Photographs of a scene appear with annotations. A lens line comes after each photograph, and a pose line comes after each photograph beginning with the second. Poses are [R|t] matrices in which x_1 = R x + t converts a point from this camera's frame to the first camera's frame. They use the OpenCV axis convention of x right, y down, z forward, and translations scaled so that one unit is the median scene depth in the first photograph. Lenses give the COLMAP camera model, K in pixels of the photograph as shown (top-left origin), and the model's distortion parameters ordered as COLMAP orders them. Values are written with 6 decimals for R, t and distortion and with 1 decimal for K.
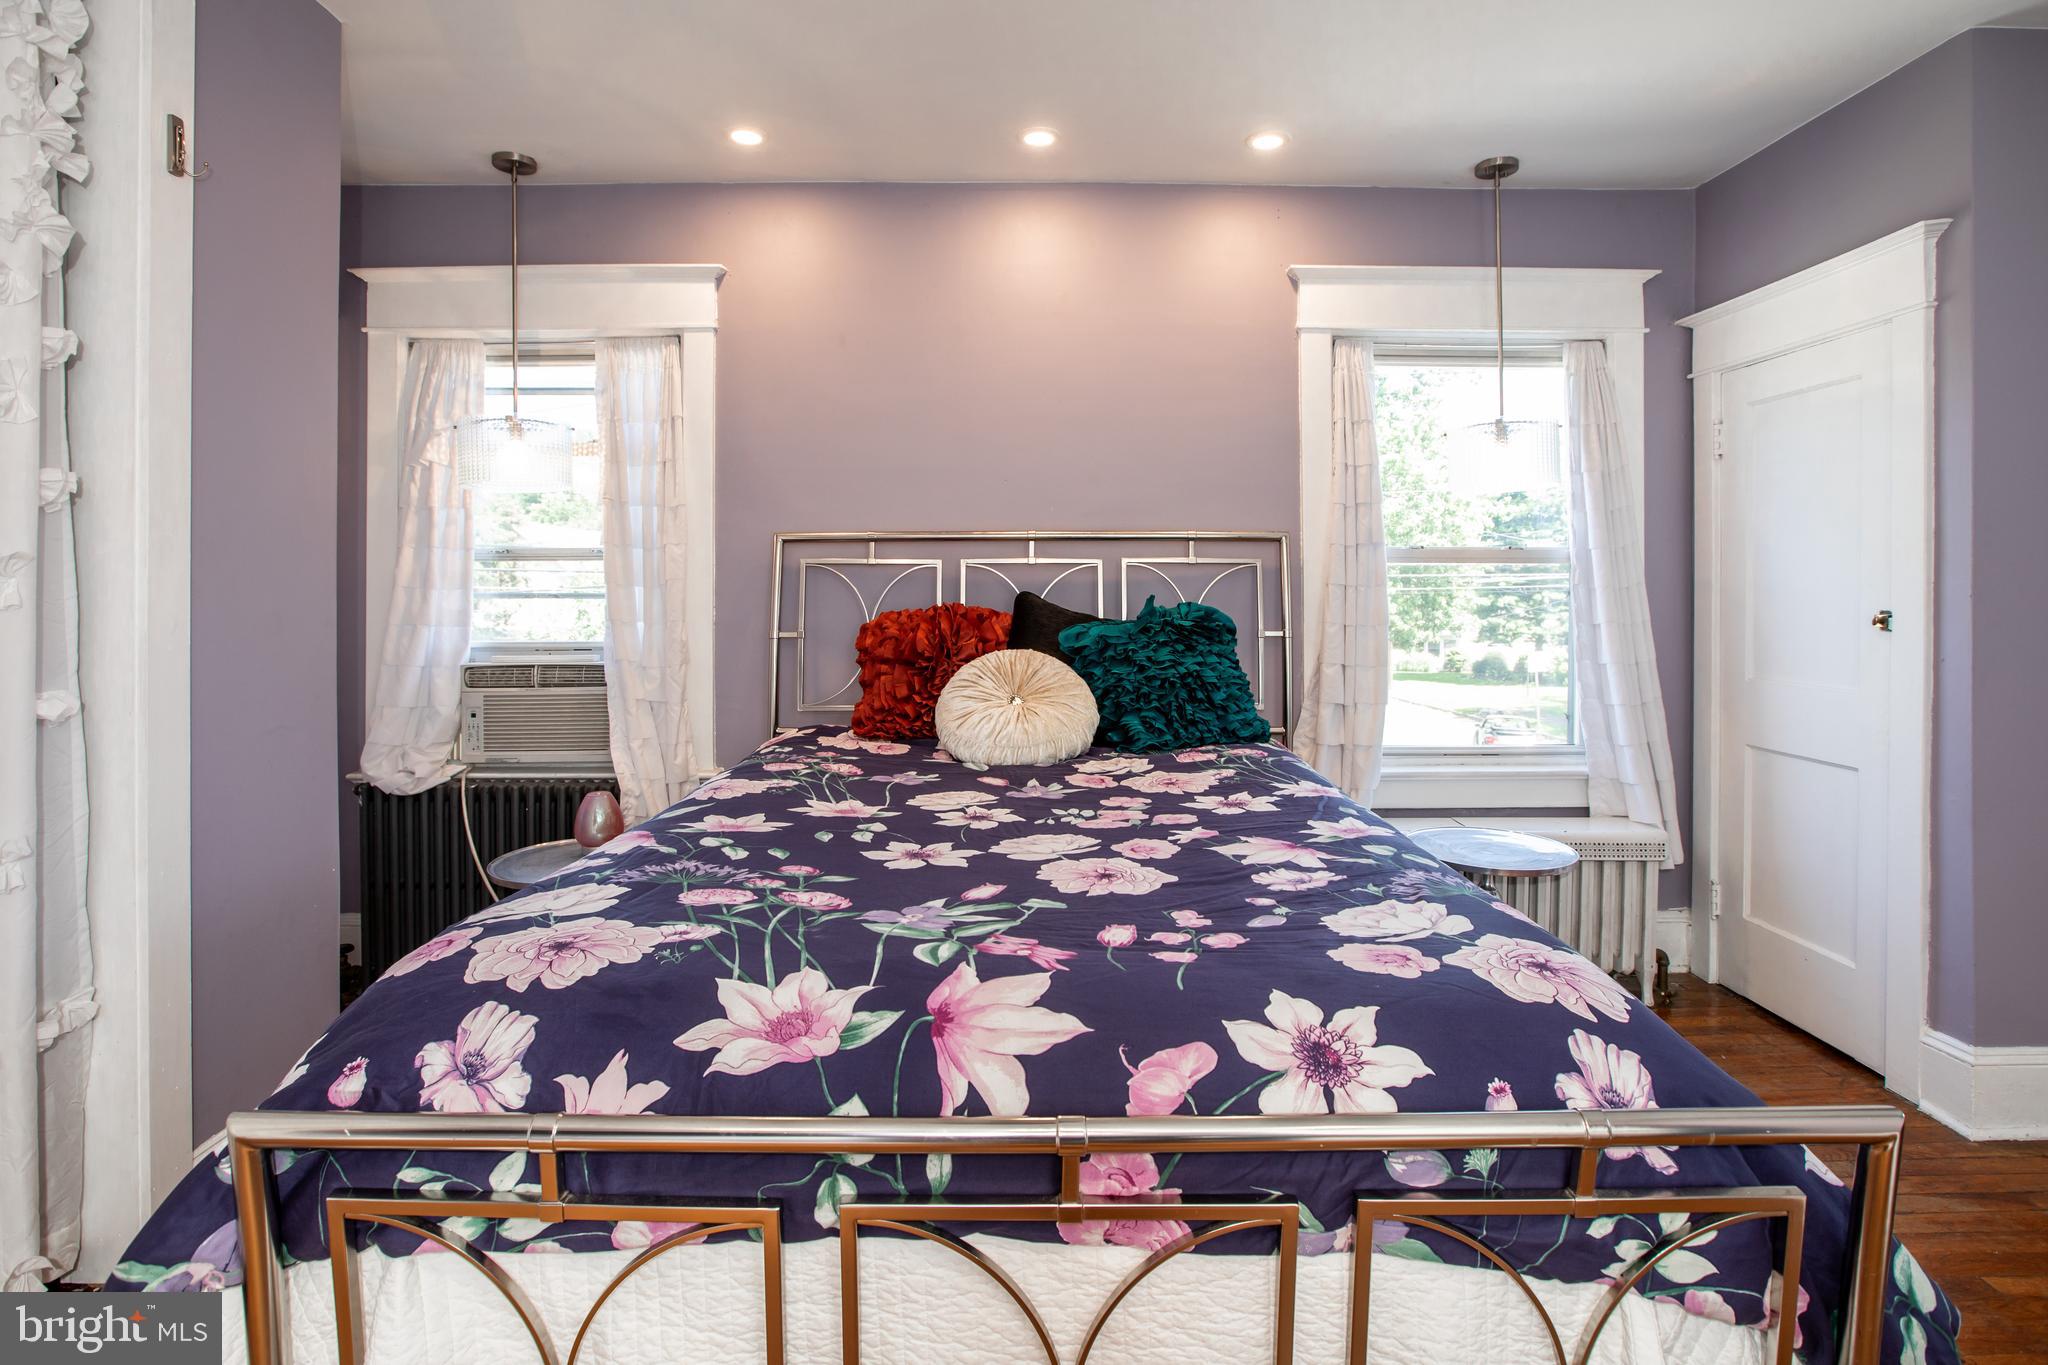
lens RADIAL K [[1012.6, 0, 1017.8], [0, 1012.6, 603.5], [0, 0, 1]] dist [-0.000059, 0.000144]
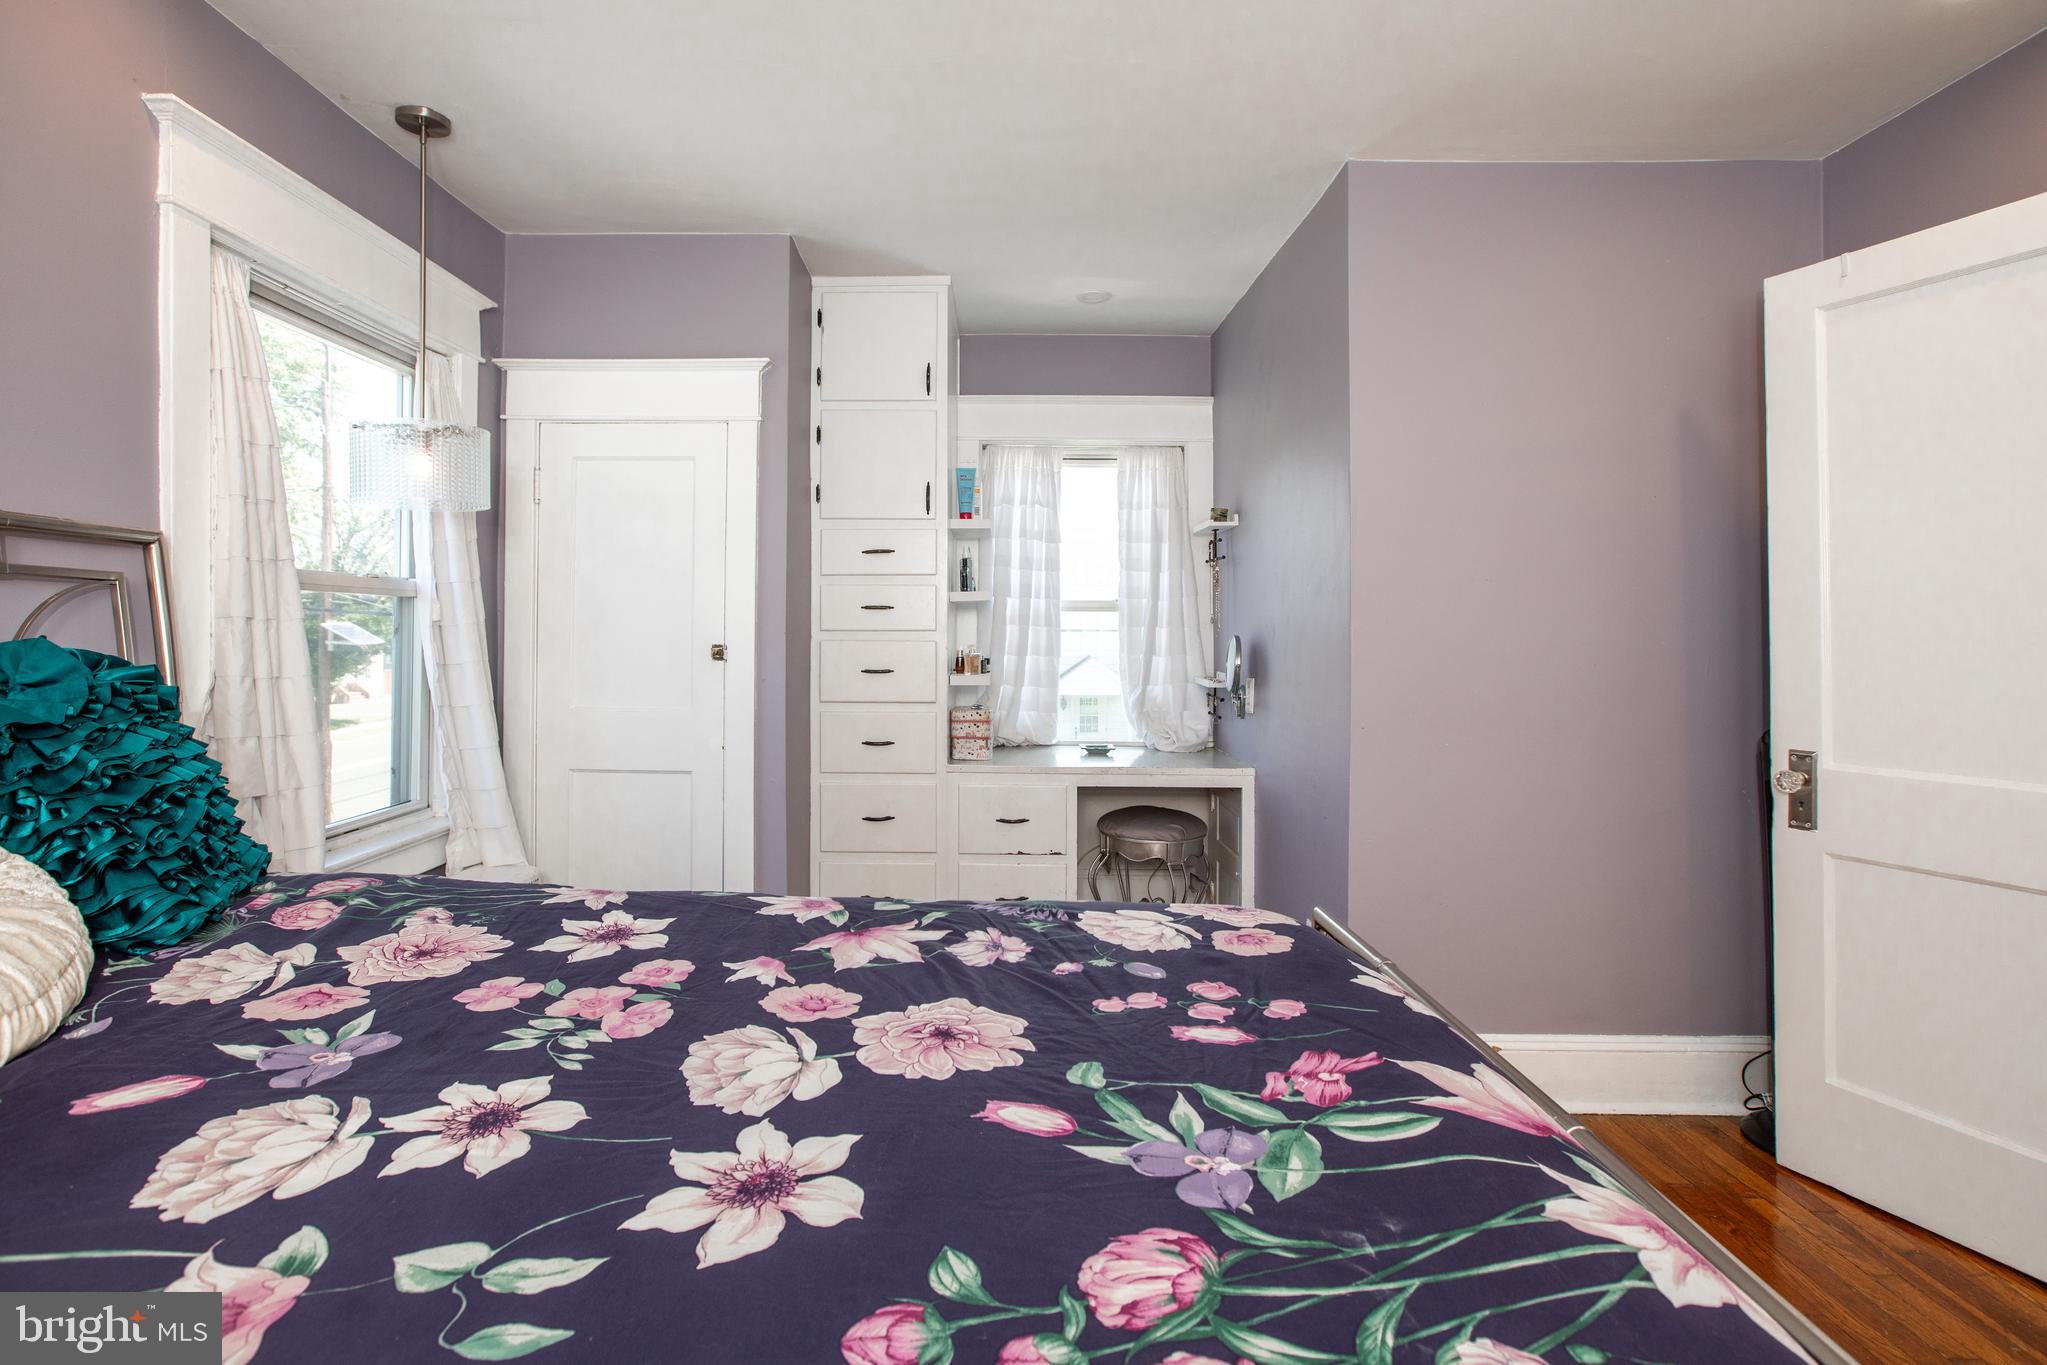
lens RADIAL K [[964.0, 0, 1021.4], [0, 964.0, 643.0], [0, 0, 1]] dist [-0.004230, -0.000031]
pose [[0.017782, -0.012464, 0.999764, -0.666396], [0.004749, 0.999912, 0.012382, -0.016405], [-0.999831, 0.004528, 0.017840, 1.061122]]
